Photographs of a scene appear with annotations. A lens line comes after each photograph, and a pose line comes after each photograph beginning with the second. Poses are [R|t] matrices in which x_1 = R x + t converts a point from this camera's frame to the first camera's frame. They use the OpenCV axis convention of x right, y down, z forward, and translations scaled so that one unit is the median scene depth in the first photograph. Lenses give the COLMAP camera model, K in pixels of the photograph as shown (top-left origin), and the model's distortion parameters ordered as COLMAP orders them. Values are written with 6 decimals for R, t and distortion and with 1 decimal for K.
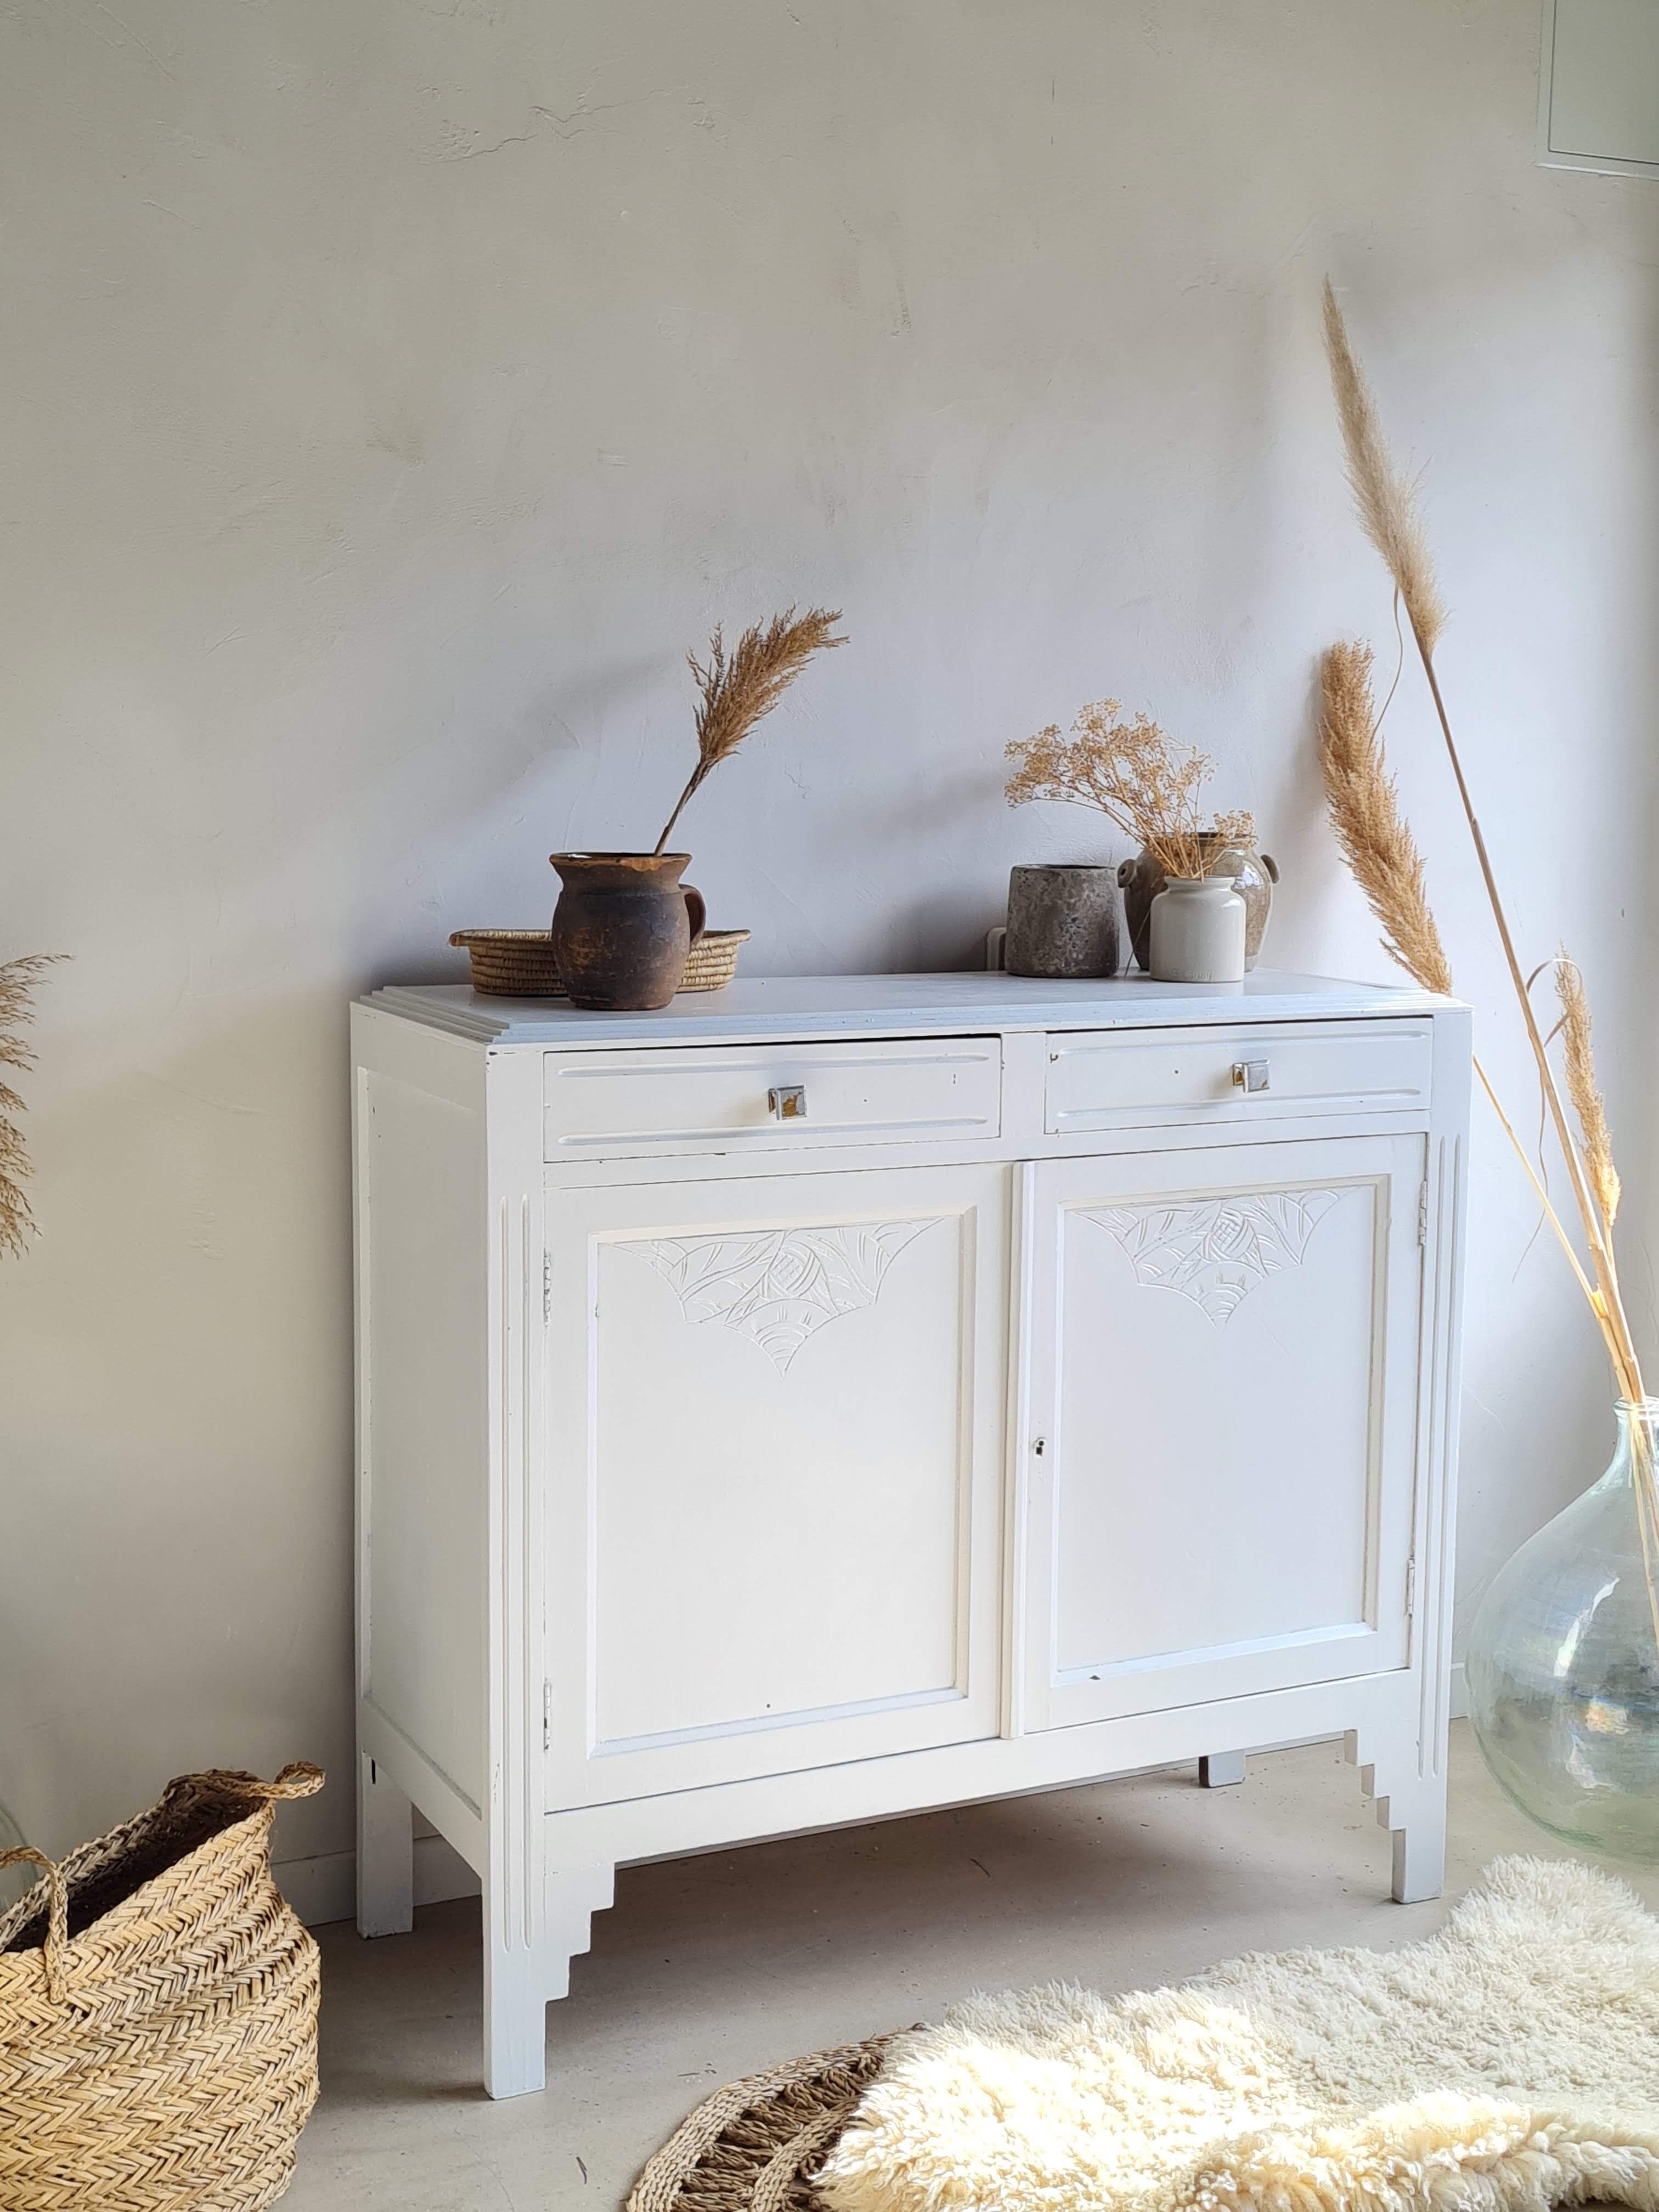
lens RADIAL K [[2874.2, 0, 880.7], [0, 2874.2, 1053.8], [0, 0, 1]] dist [0.021265, 0.016851]
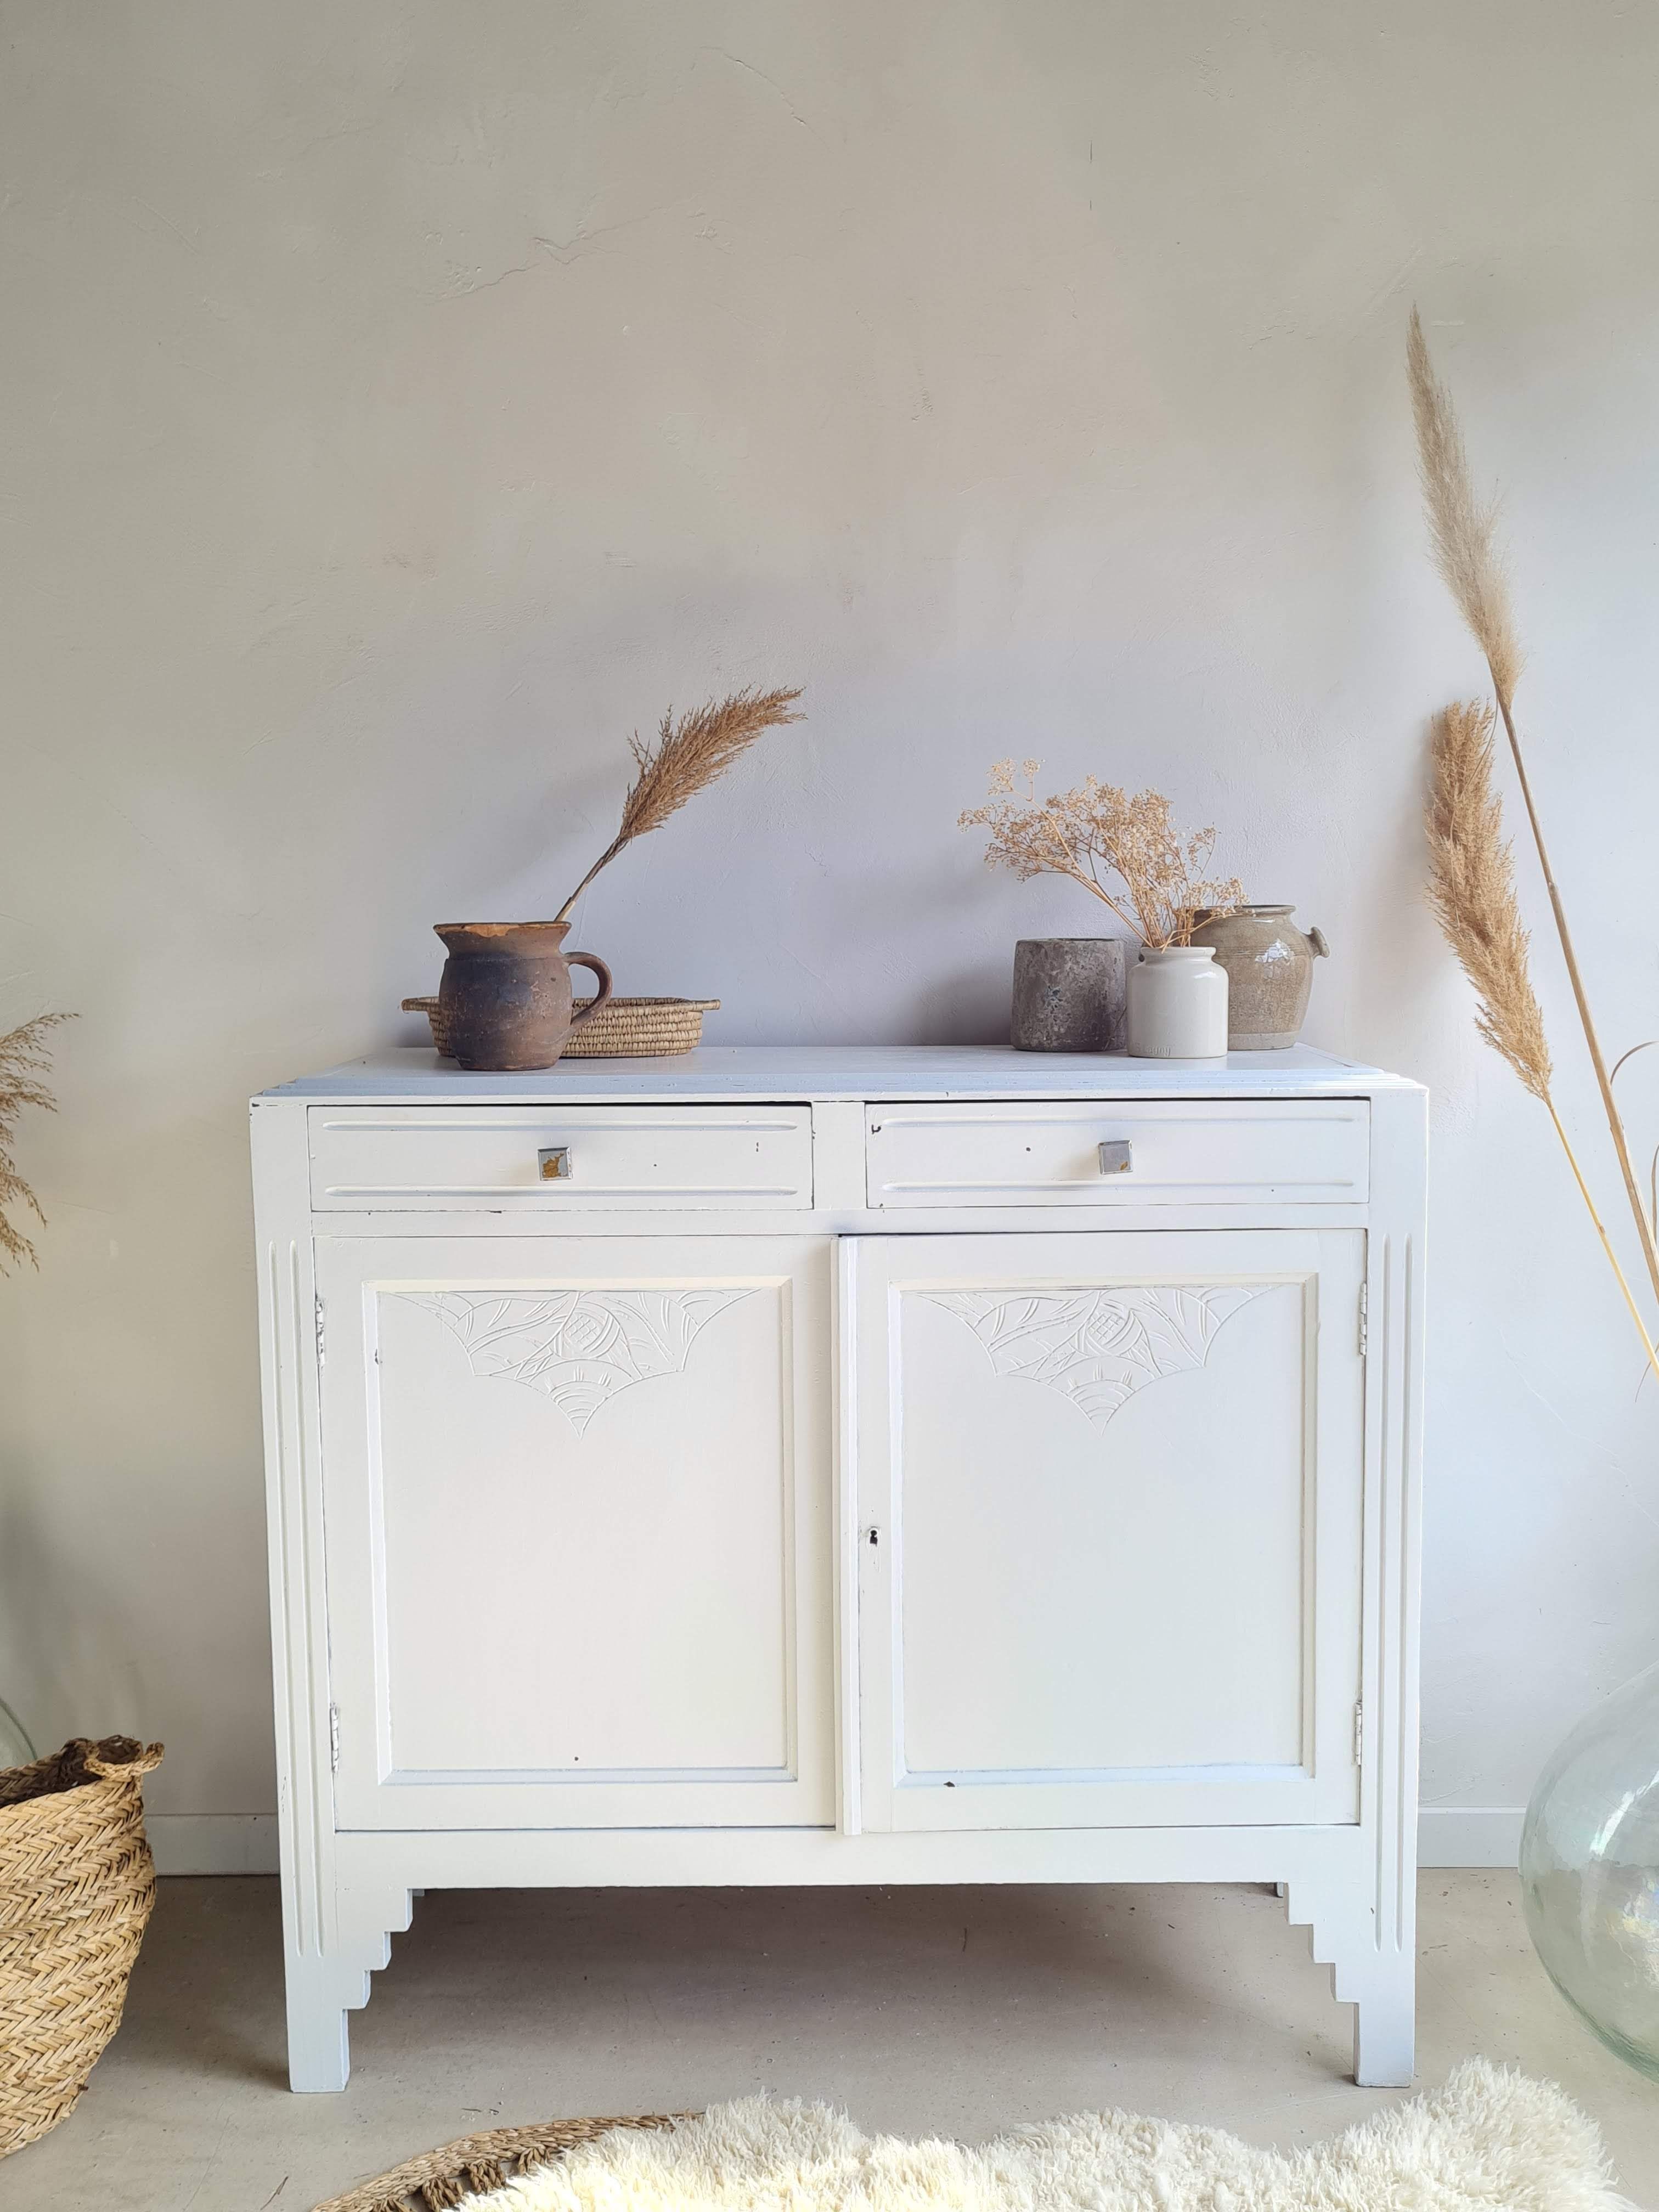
lens RADIAL K [[2033.8, 0, 829.5], [0, 2033.8, 1106.0], [0, 0, 1]] dist [0.028975, -0.005003]
pose [[0.887219, 0.027466, -0.460530, 0.339281], [-0.031501, 0.999503, -0.001077, -0.005079], [0.460272, 0.015463, 0.887643, 0.371077]]
